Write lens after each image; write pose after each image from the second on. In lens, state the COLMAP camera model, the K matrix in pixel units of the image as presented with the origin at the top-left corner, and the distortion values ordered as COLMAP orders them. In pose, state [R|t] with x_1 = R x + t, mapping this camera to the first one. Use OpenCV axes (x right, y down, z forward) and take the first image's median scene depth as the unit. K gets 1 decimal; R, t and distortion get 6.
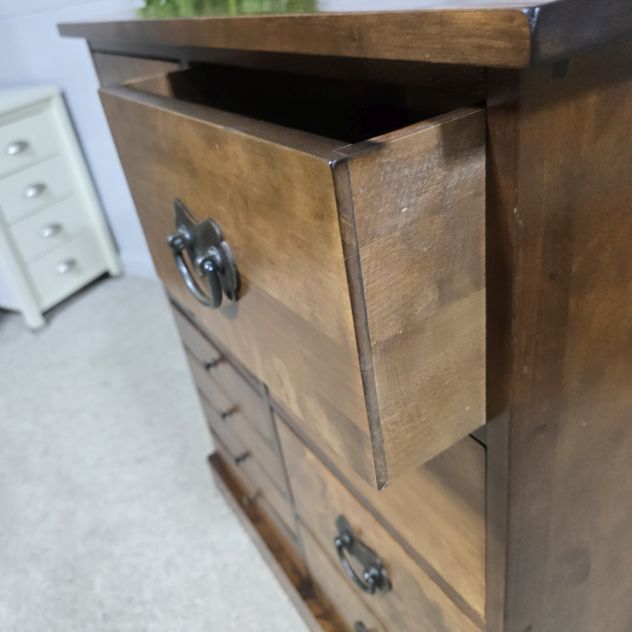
lens RADIAL K [[584.8, 0, 316.0], [0, 584.8, 316.0], [0, 0, 1]] dist [0.006406, -0.019484]
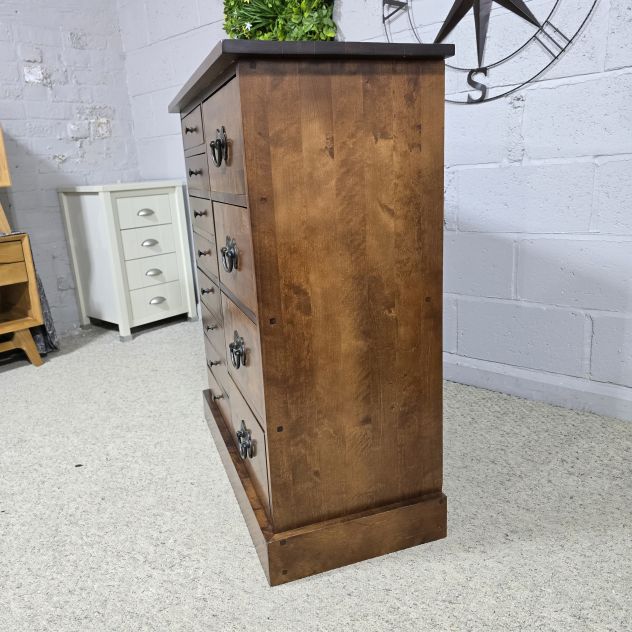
lens RADIAL K [[584.8, 0, 316.0], [0, 584.8, 316.0], [0, 0, 1]] dist [0.006406, -0.019484]
pose [[0.971763, 0.138051, -0.191359, 0.208505], [-0.183850, 0.951332, -0.247320, 0.229655], [0.147903, 0.275518, 0.949850, -0.240005]]
